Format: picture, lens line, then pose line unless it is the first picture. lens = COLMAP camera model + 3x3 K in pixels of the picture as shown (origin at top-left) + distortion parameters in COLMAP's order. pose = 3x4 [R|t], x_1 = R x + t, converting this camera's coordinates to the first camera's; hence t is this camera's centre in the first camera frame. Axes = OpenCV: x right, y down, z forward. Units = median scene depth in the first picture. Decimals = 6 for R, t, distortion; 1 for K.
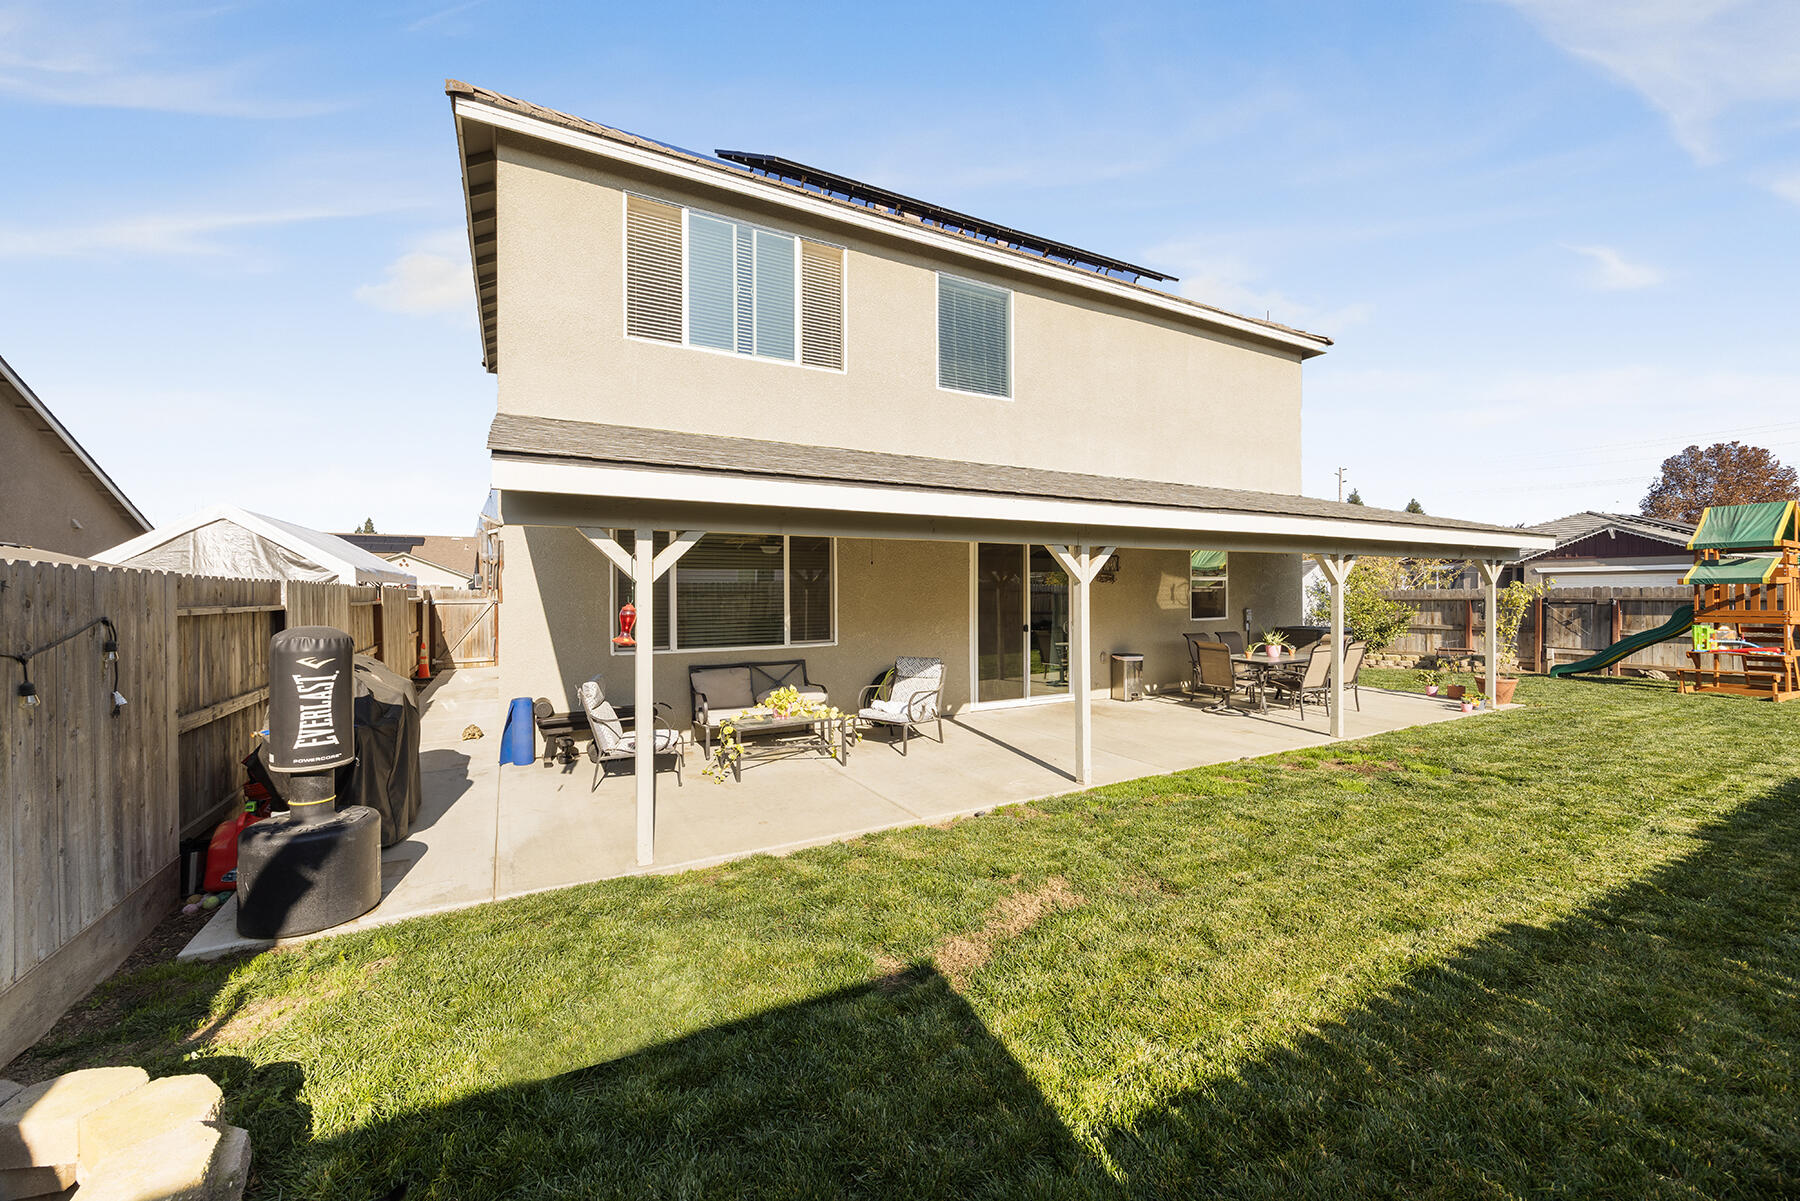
lens RADIAL K [[698.6, 0, 901.2], [0, 698.6, 602.7], [0, 0, 1]] dist [0.002243, -0.000288]
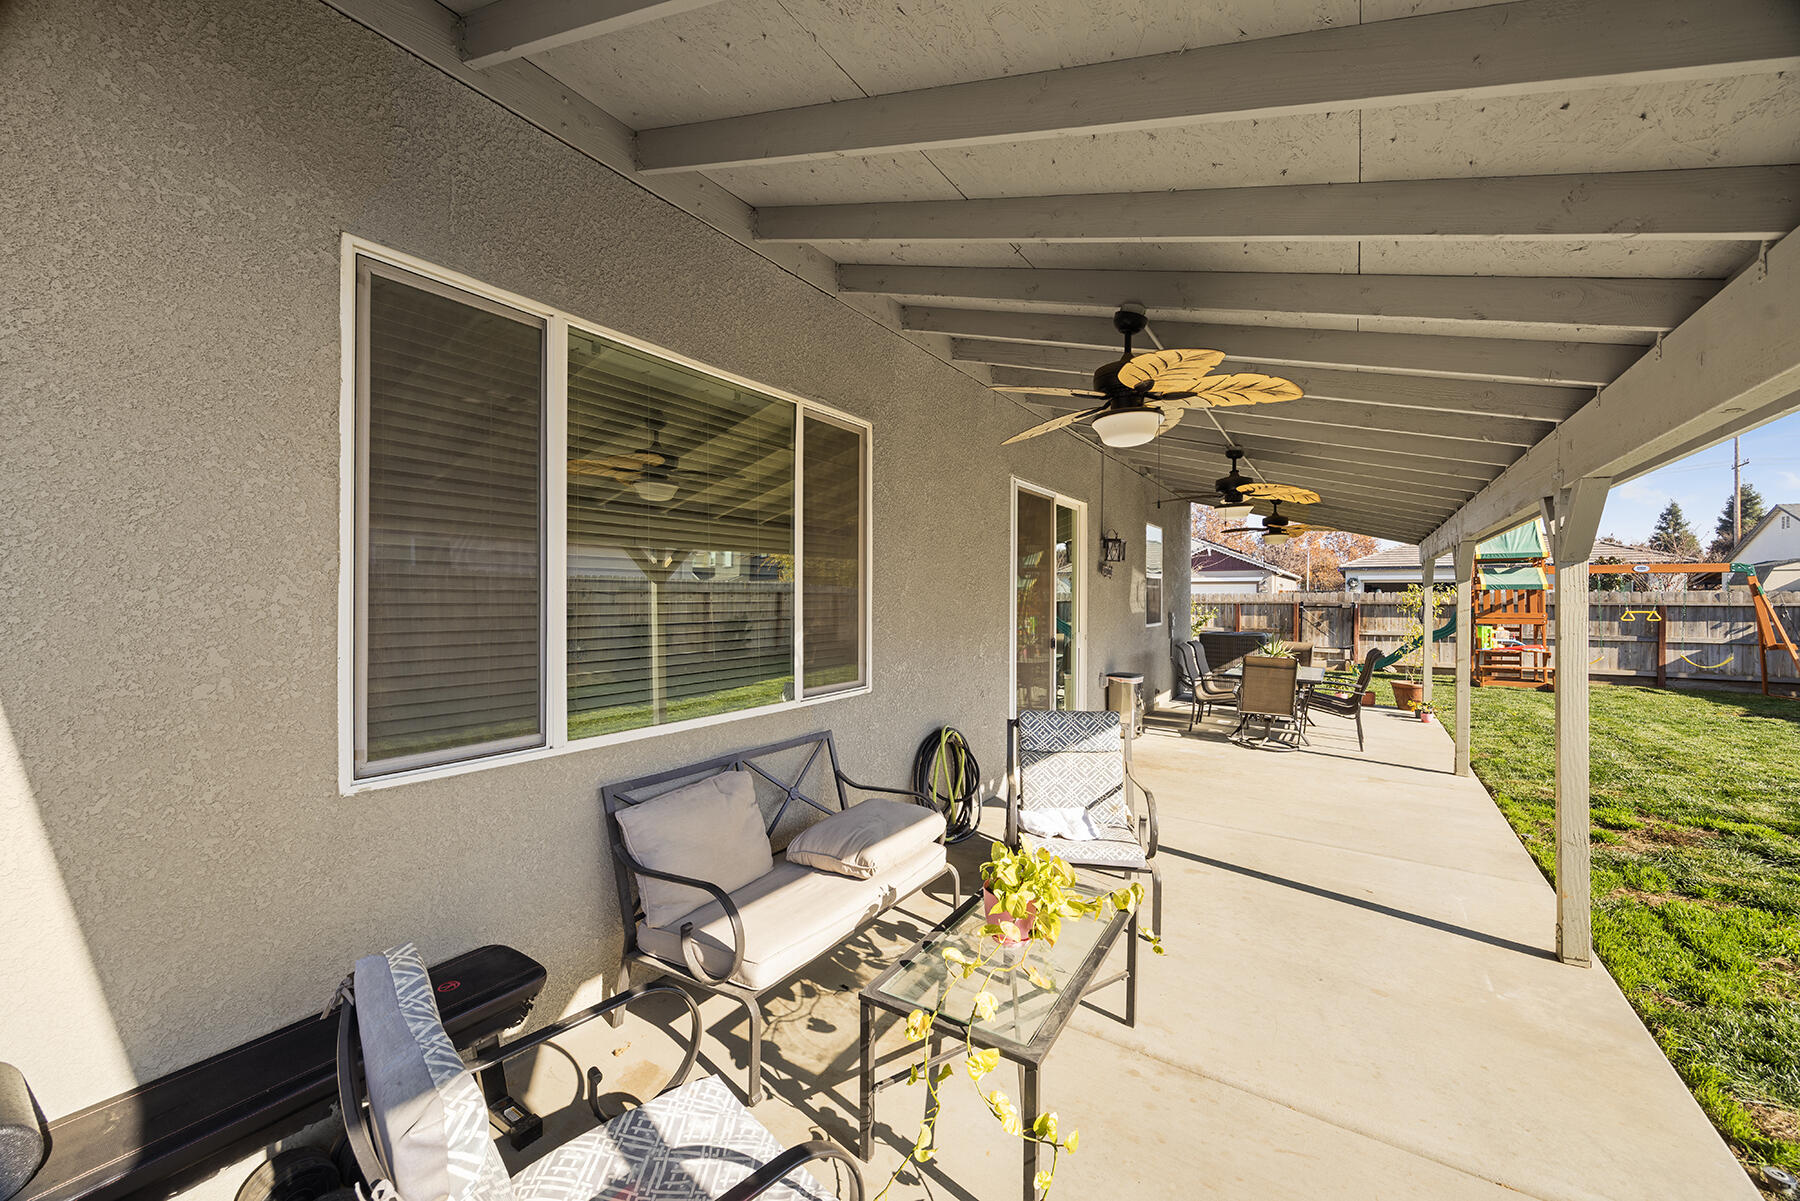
lens RADIAL K [[698.6, 0, 892.5], [0, 698.6, 600.6], [0, 0, 1]] dist [0.002243, -0.000288]
pose [[0.881142, 0.006407, 0.472808, -0.276037], [-0.003489, 0.999969, -0.007049, 0.001856], [-0.472838, 0.004561, 0.881137, 0.514812]]
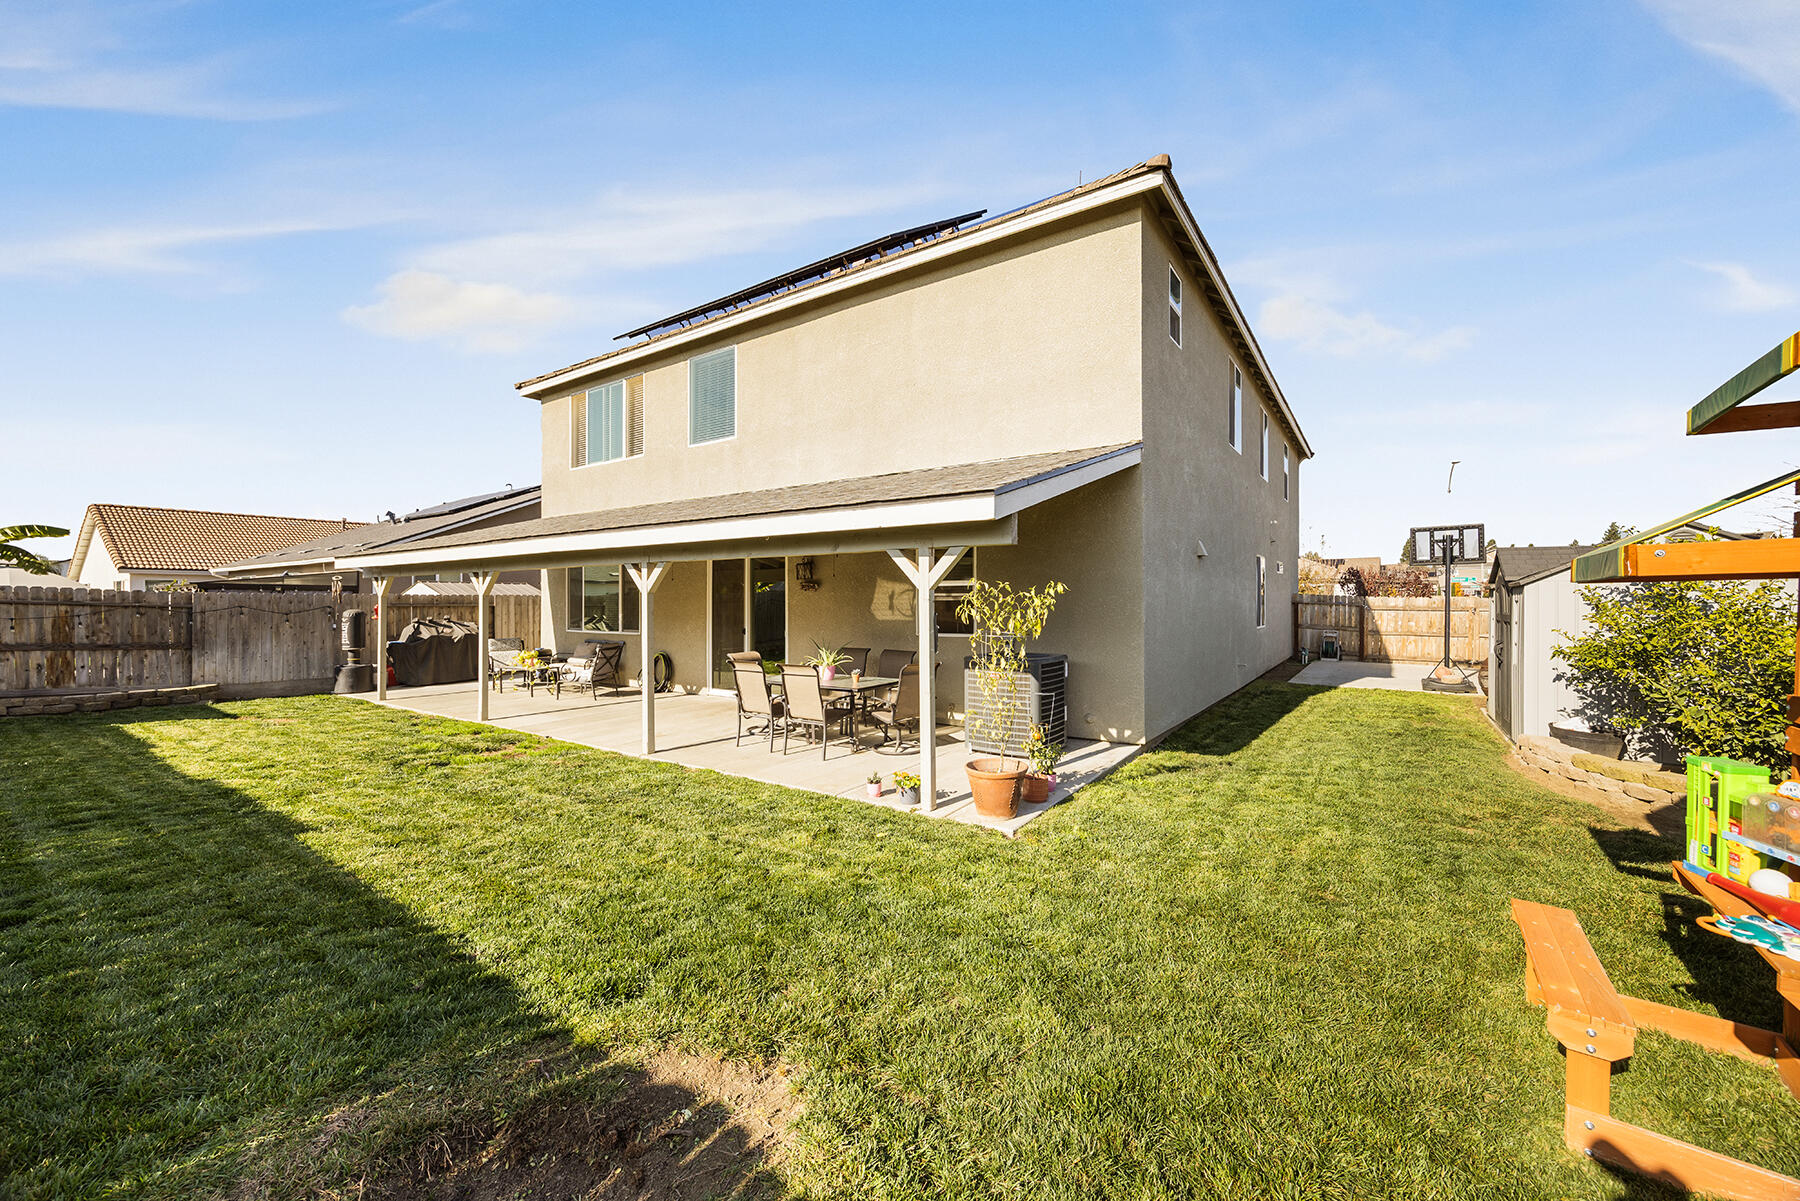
lens RADIAL K [[698.6, 0, 905.8], [0, 698.6, 599.0], [0, 0, 1]] dist [0.002243, -0.000288]
pose [[0.442489, 0.004062, -0.896765, 1.339213], [-0.012130, 0.999925, -0.001456, -0.018120], [0.896692, 0.011522, 0.442505, 0.735691]]
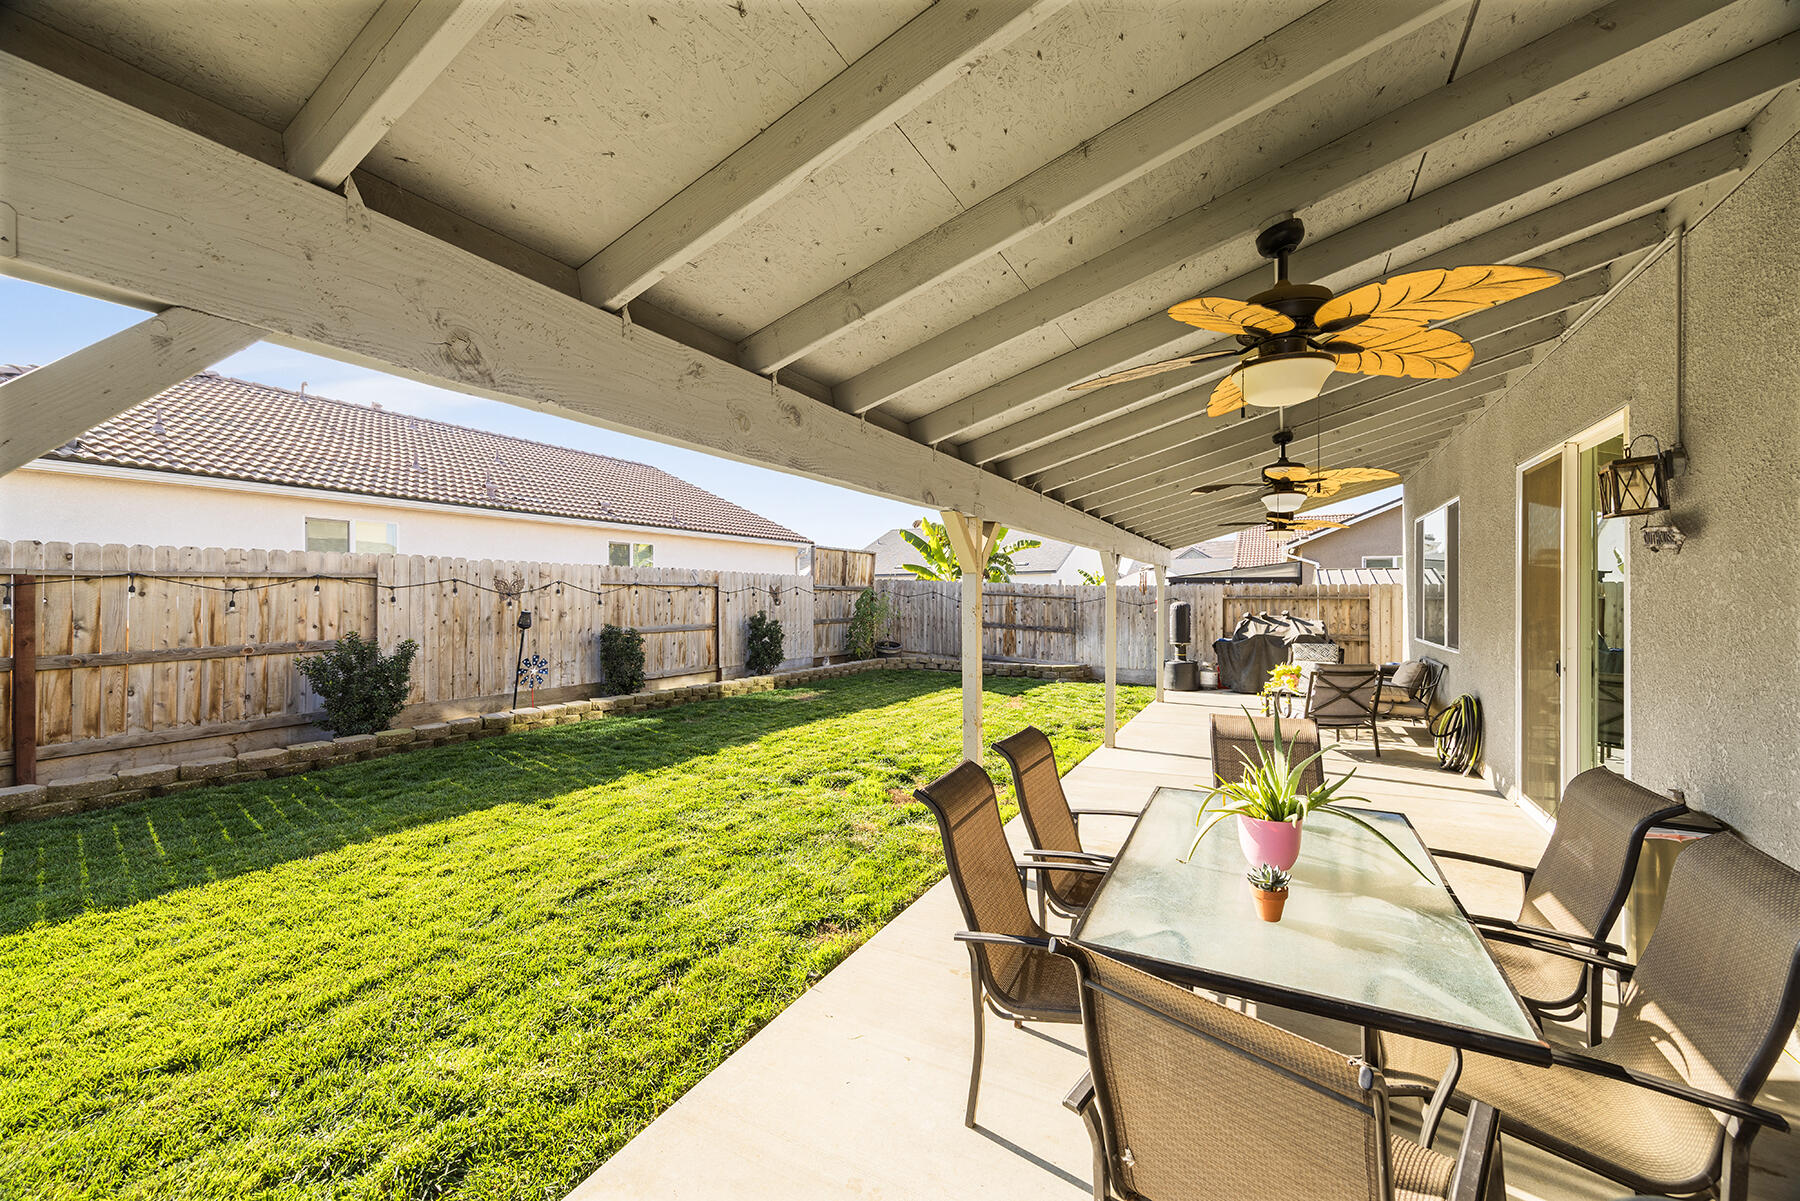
lens RADIAL K [[698.6, 0, 899.3], [0, 698.6, 593.2], [0, 0, 1]] dist [0.002243, -0.000288]
pose [[-0.839653, 0.008895, -0.543050, 0.781963], [0.002103, 0.999912, 0.013127, -0.019496], [0.543119, 0.009880, -0.839598, 1.154094]]
